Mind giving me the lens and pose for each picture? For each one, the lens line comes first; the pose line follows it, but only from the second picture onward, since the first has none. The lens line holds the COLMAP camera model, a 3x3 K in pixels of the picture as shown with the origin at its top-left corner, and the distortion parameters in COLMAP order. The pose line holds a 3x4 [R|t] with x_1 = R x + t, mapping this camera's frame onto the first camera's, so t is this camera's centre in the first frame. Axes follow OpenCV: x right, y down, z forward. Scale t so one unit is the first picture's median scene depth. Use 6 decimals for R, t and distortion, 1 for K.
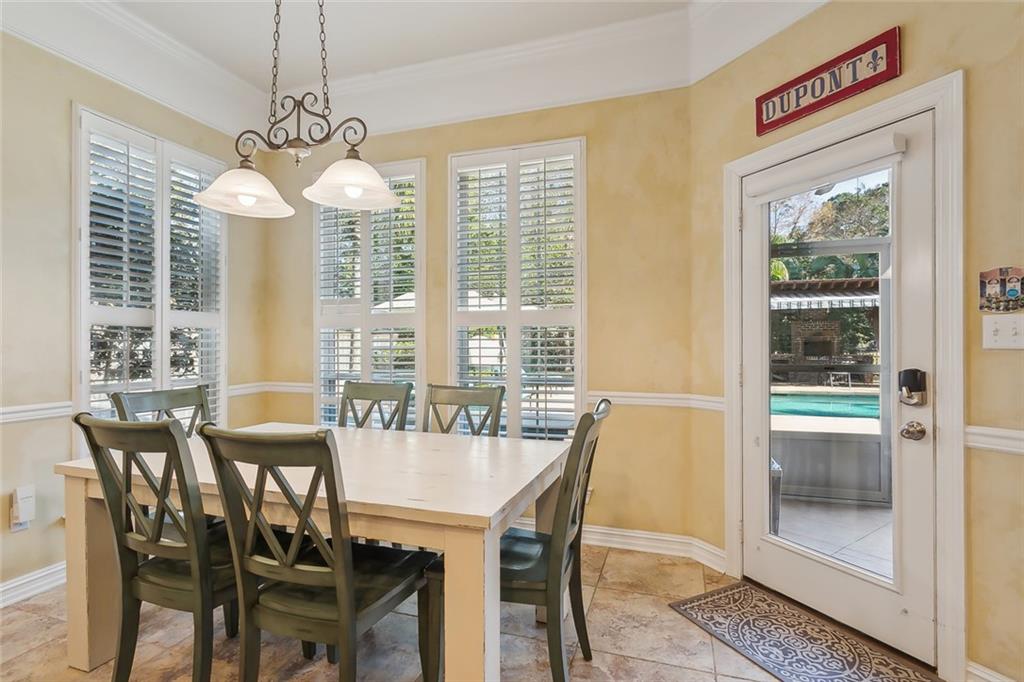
lens RADIAL K [[501.9, 0, 510.6], [0, 501.9, 340.3], [0, 0, 1]] dist [-0.002514, 0.002730]
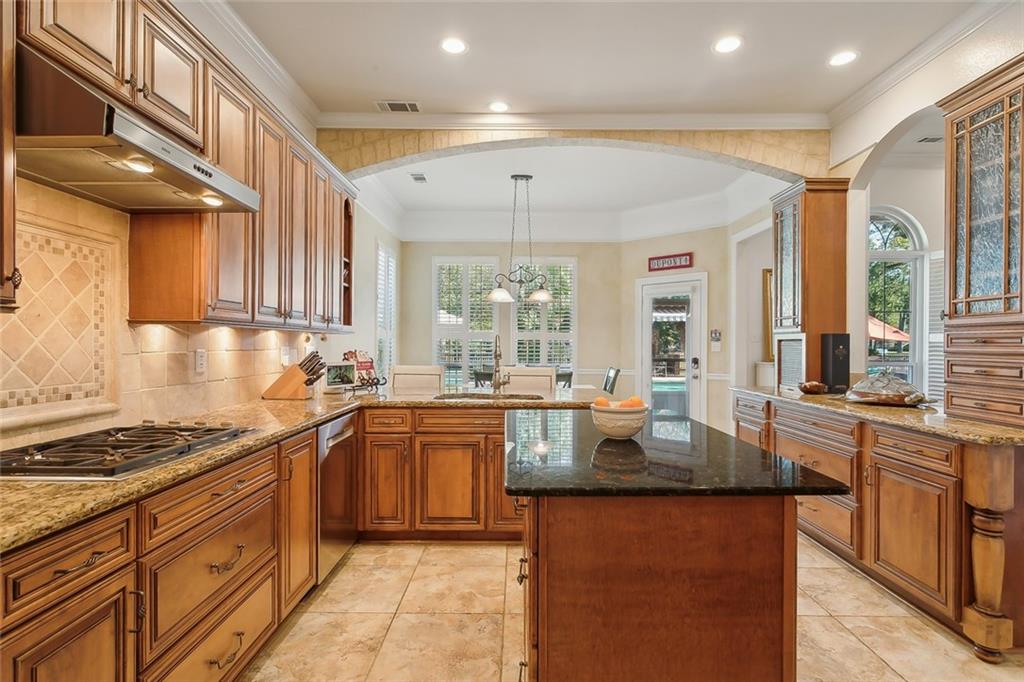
lens RADIAL K [[501.9, 0, 517.1], [0, 501.9, 343.0], [0, 0, 1]] dist [-0.002514, 0.002730]
pose [[0.951064, 0.006452, 0.308928, -1.020269], [-0.008085, 0.999959, 0.004006, -0.031859], [-0.308889, -0.006308, 0.951077, -1.361353]]
